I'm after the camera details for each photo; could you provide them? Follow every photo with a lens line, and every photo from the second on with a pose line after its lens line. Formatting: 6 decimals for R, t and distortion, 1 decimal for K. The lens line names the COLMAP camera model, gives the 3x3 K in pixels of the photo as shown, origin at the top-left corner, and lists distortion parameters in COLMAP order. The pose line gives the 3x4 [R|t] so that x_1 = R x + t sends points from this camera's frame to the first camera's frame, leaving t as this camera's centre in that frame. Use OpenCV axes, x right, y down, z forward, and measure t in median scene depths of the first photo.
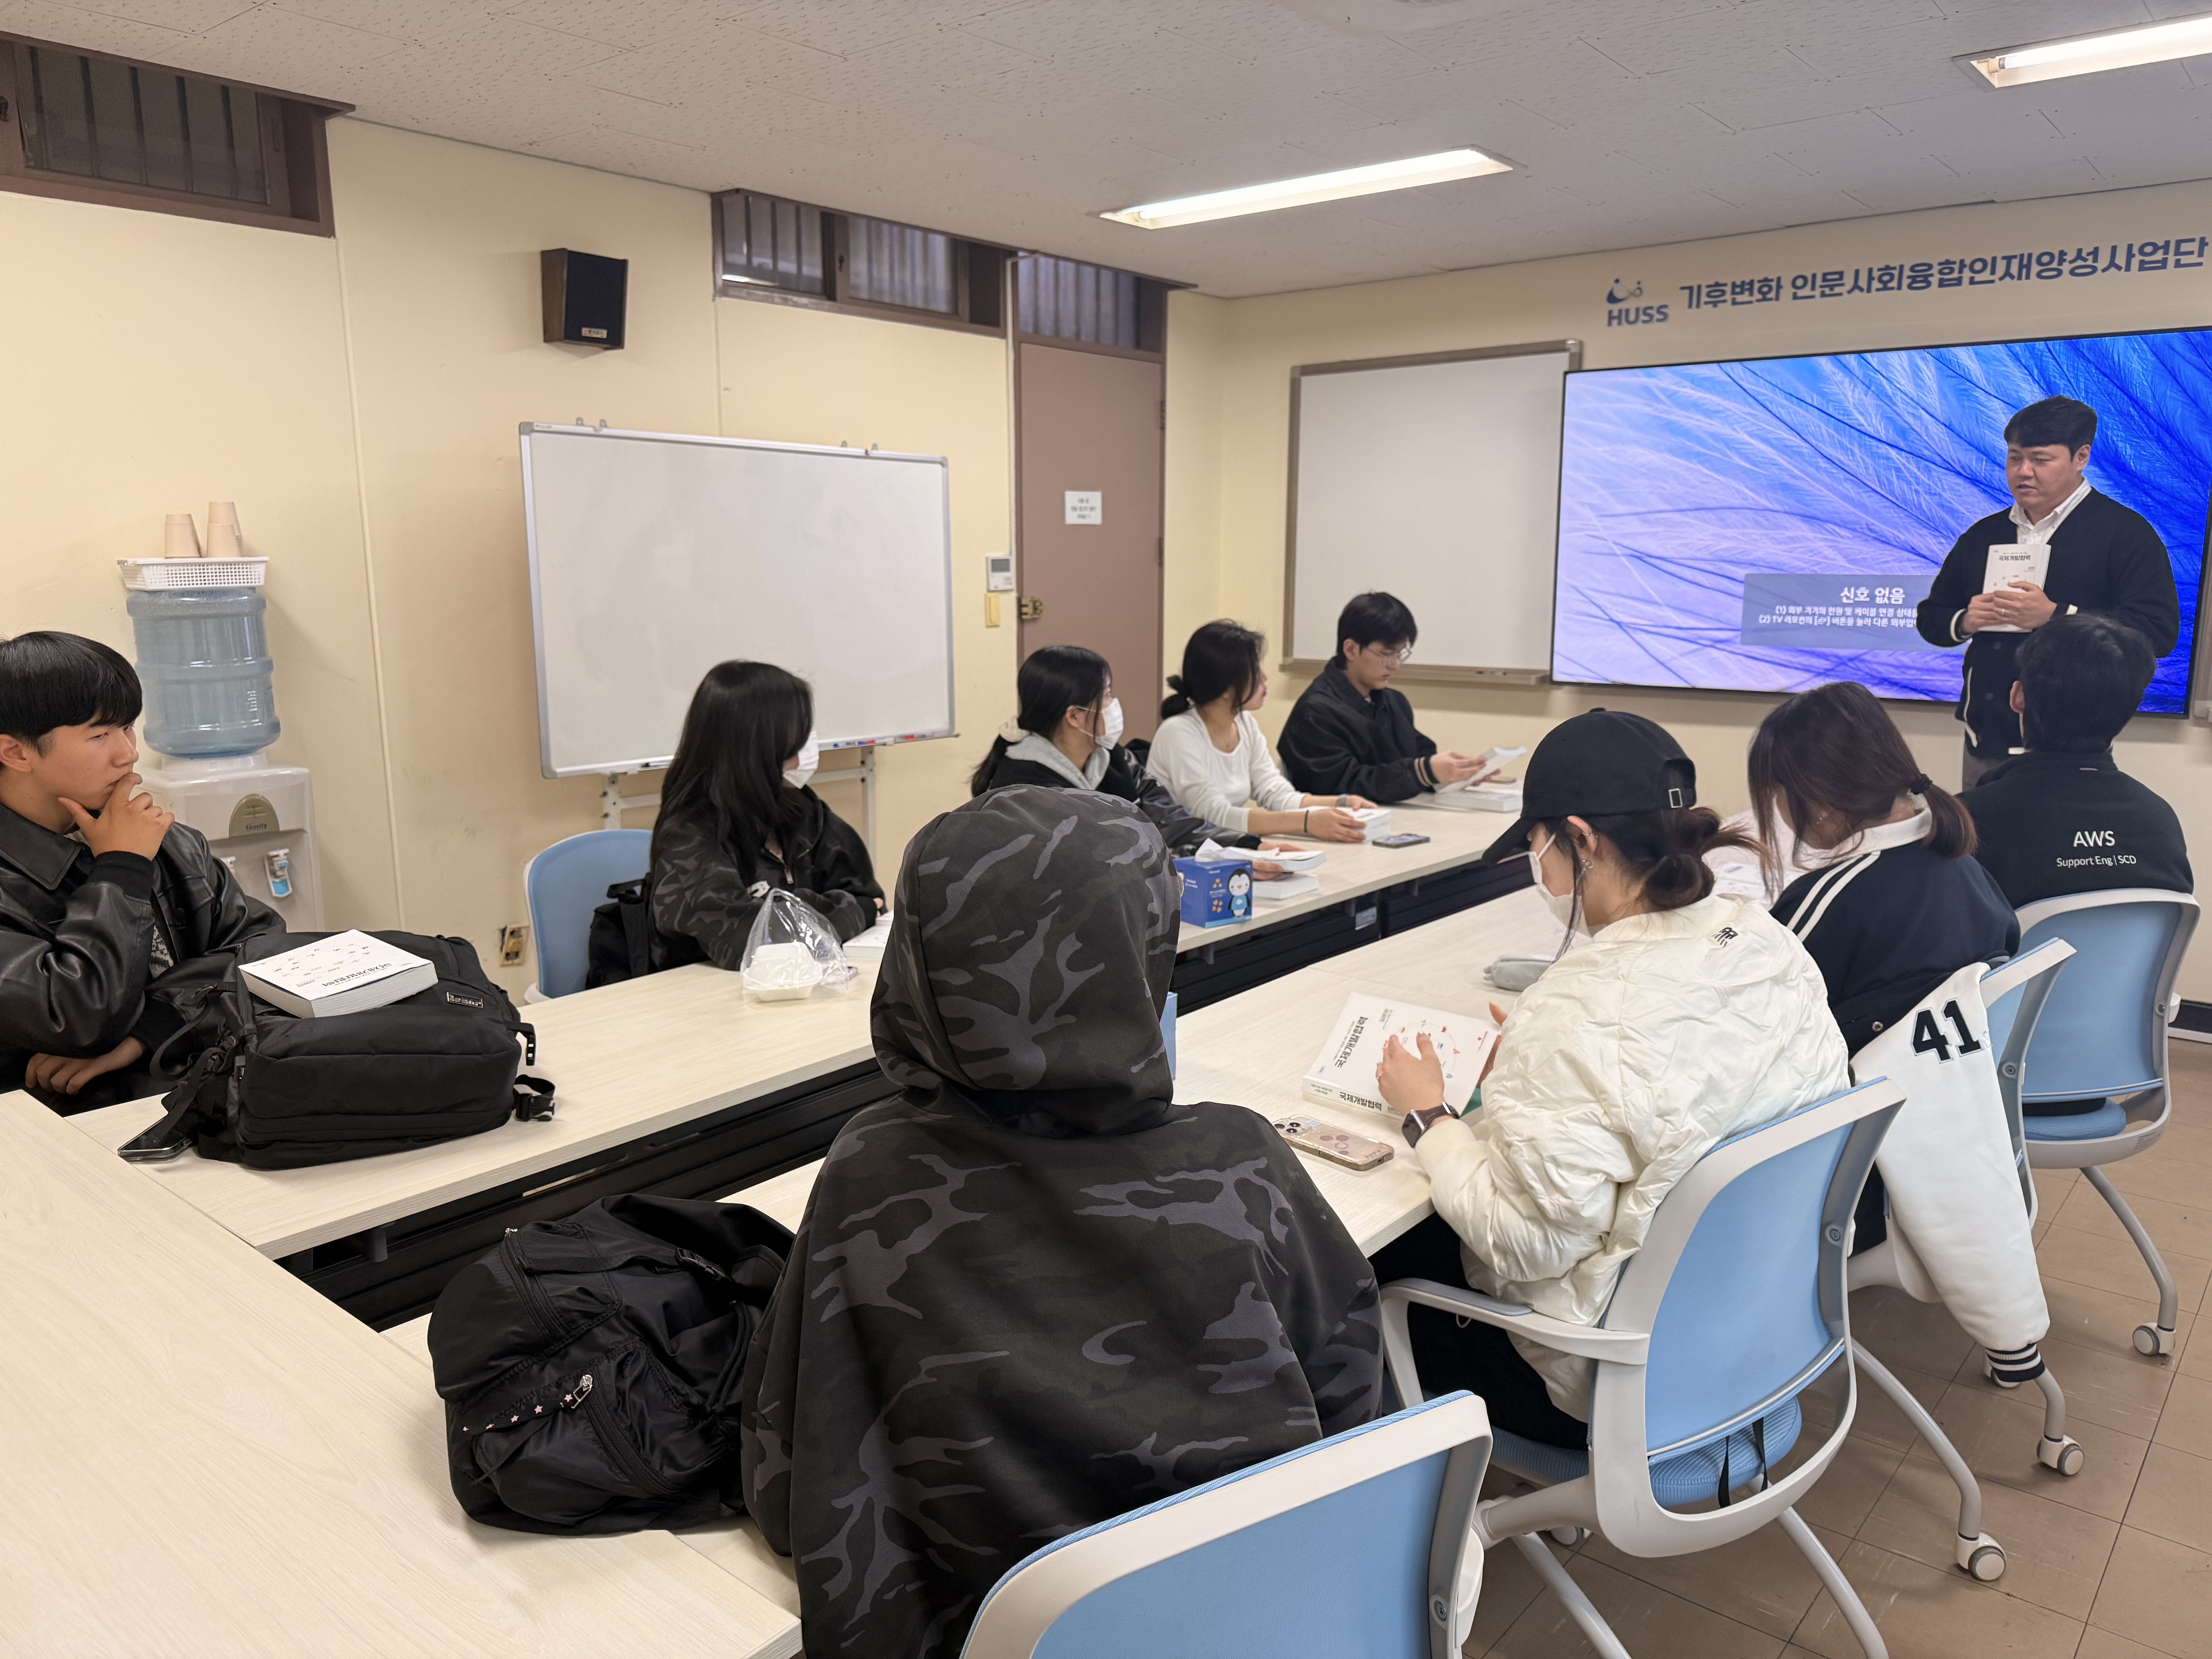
lens RADIAL K [[1550.0, 0, 1111.0], [0, 1550.0, 859.1], [0, 0, 1]] dist [0.087583, 0.002720]
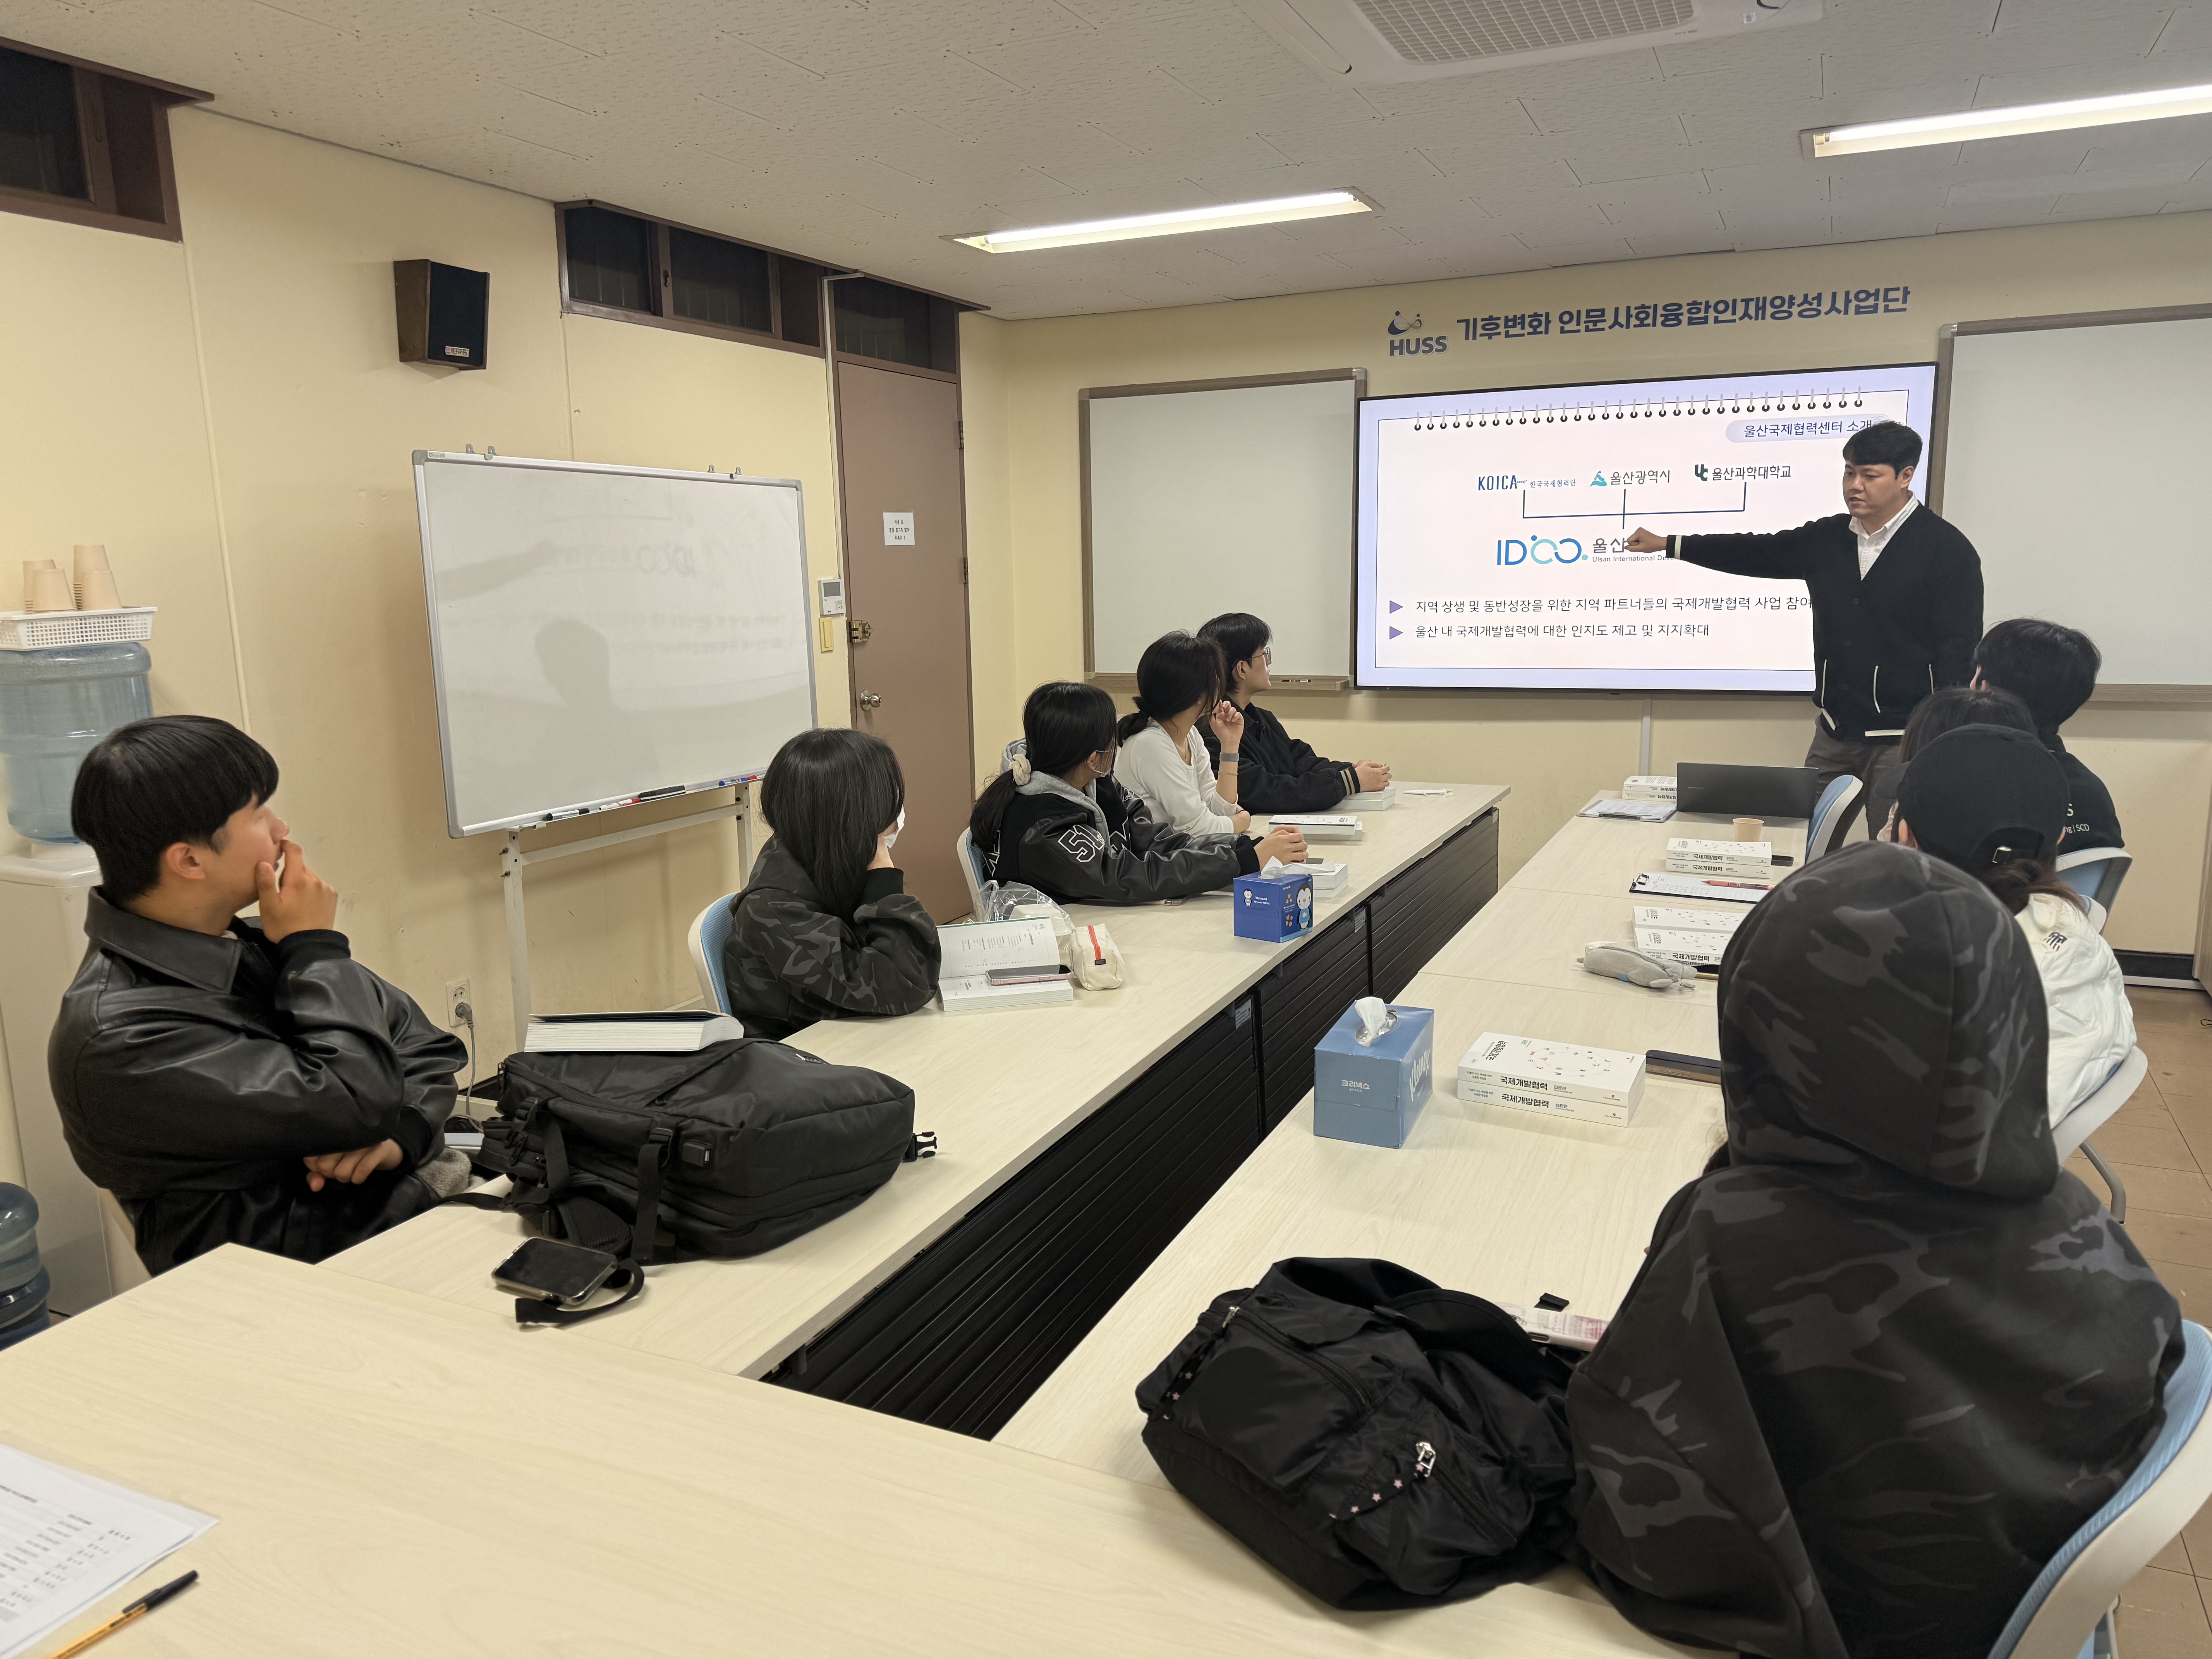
lens RADIAL K [[1546.2, 0, 1098.9], [0, 1546.2, 830.5], [0, 0, 1]] dist [0.121064, -0.000277]
pose [[0.970241, -0.063833, 0.233576, -0.180851], [0.069355, 0.997472, -0.015494, -0.013704], [-0.231996, 0.031233, 0.972215, 0.019988]]
